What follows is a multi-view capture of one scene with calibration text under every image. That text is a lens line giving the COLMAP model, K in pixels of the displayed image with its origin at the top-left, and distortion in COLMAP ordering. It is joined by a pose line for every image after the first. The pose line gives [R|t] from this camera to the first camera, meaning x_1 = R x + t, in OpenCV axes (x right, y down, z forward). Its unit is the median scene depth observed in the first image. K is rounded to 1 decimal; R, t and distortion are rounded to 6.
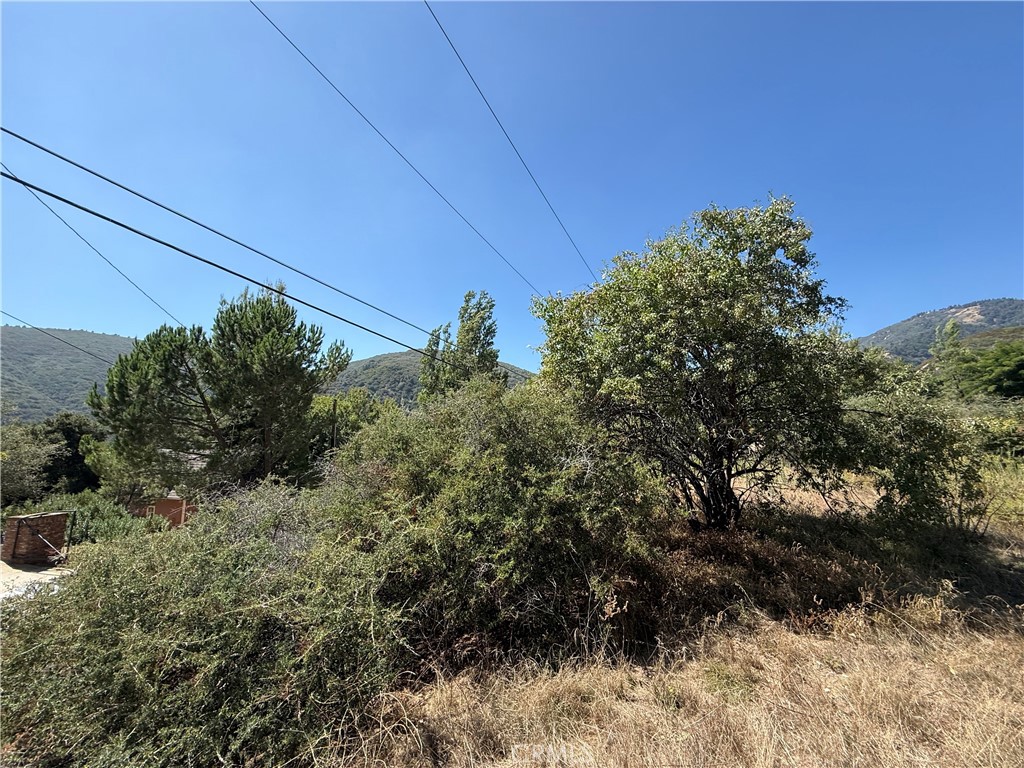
lens RADIAL K [[406.0, 0, 509.8], [0, 406.0, 383.7], [0, 0, 1]] dist [-0.001520, 0.000227]
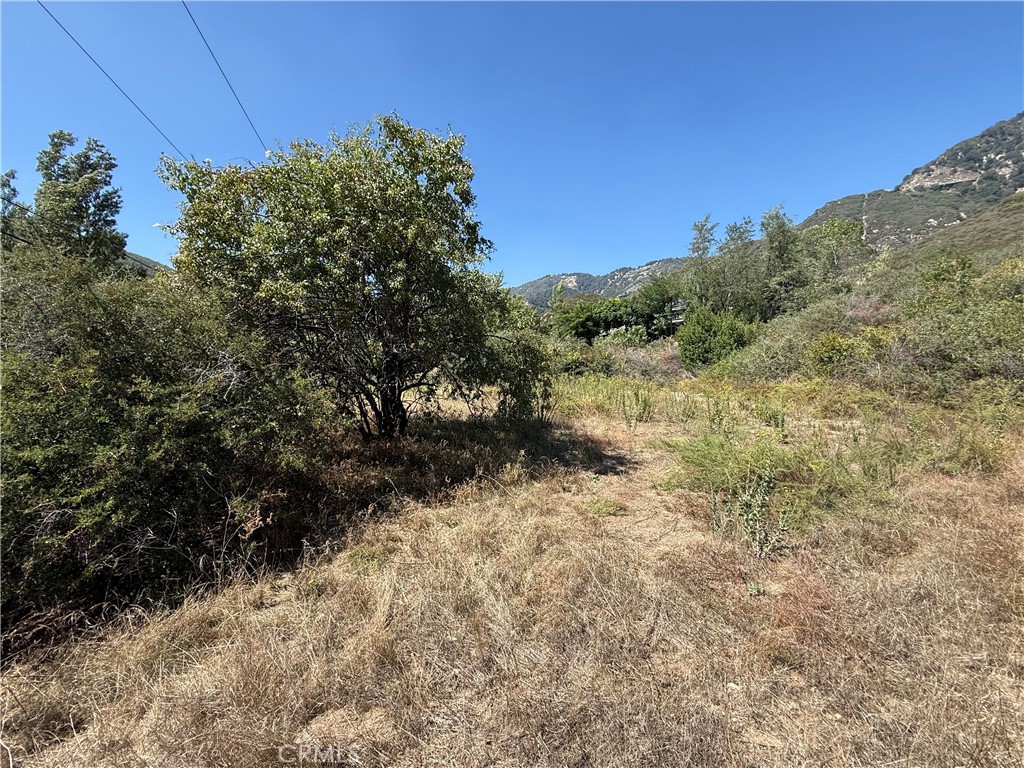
lens RADIAL K [[407.1, 0, 509.8], [0, 407.1, 383.6], [0, 0, 1]] dist [-0.000946, 0.000089]
pose [[0.752445, -0.019734, 0.658360, 0.015065], [-0.101528, 0.984130, 0.145536, 0.007102], [-0.650784, -0.176349, 0.738500, -0.002491]]
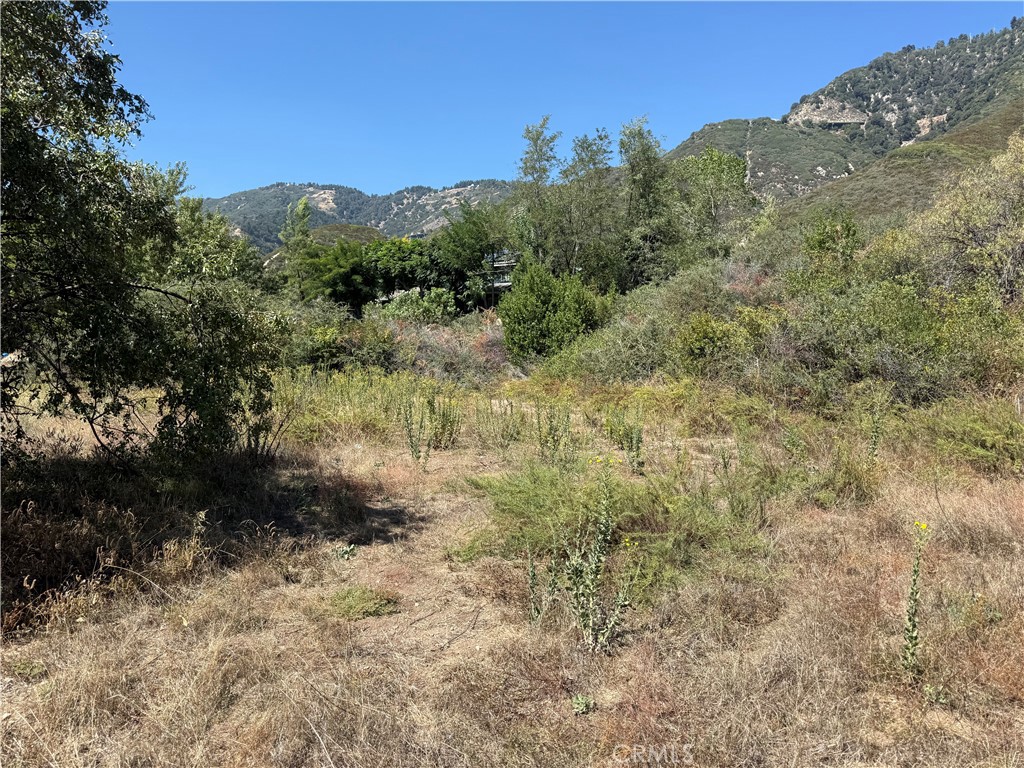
lens RADIAL K [[717.4, 0, 516.0], [0, 717.4, 382.0], [0, 0, 1]] dist [0.075440, -0.094815]
pose [[0.429634, -0.012448, 0.902917, 0.020255], [-0.154933, 0.984061, 0.087288, 0.007084], [-0.889613, -0.177394, 0.420857, -0.009102]]
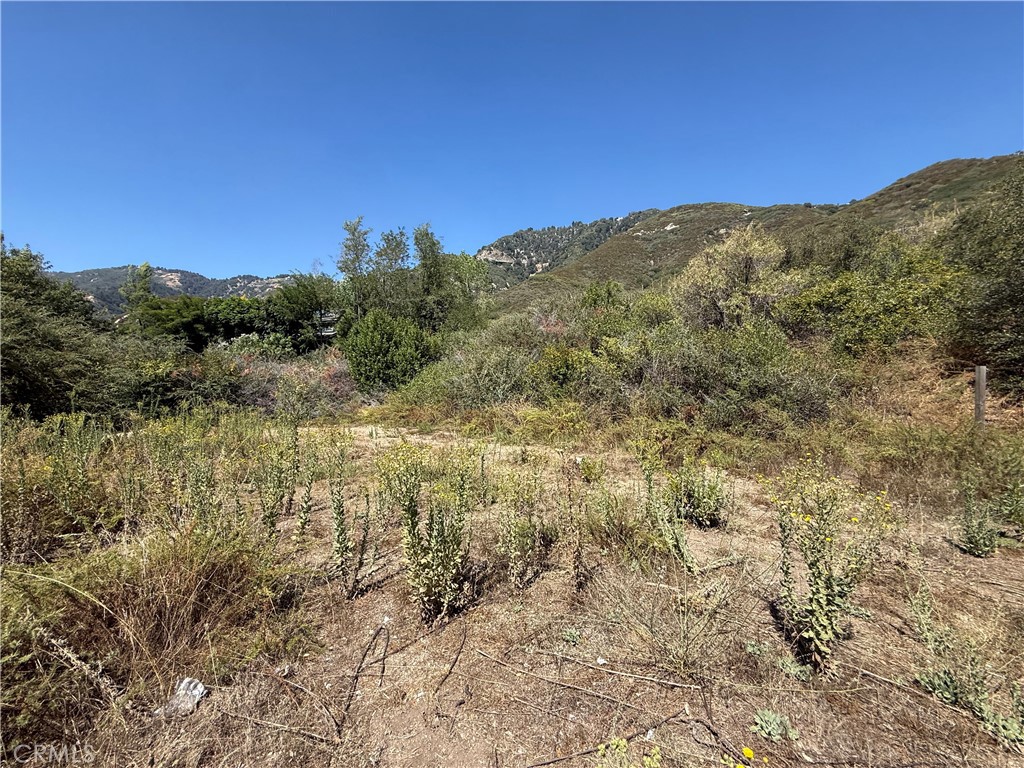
lens RADIAL K [[407.1, 0, 509.8], [0, 407.1, 383.6], [0, 0, 1]] dist [-0.000946, 0.000089]
pose [[0.012159, 0.012411, 0.999849, 0.429245], [-0.137315, 0.990470, -0.010625, 0.047213], [-0.990453, -0.137165, 0.013747, 0.301220]]
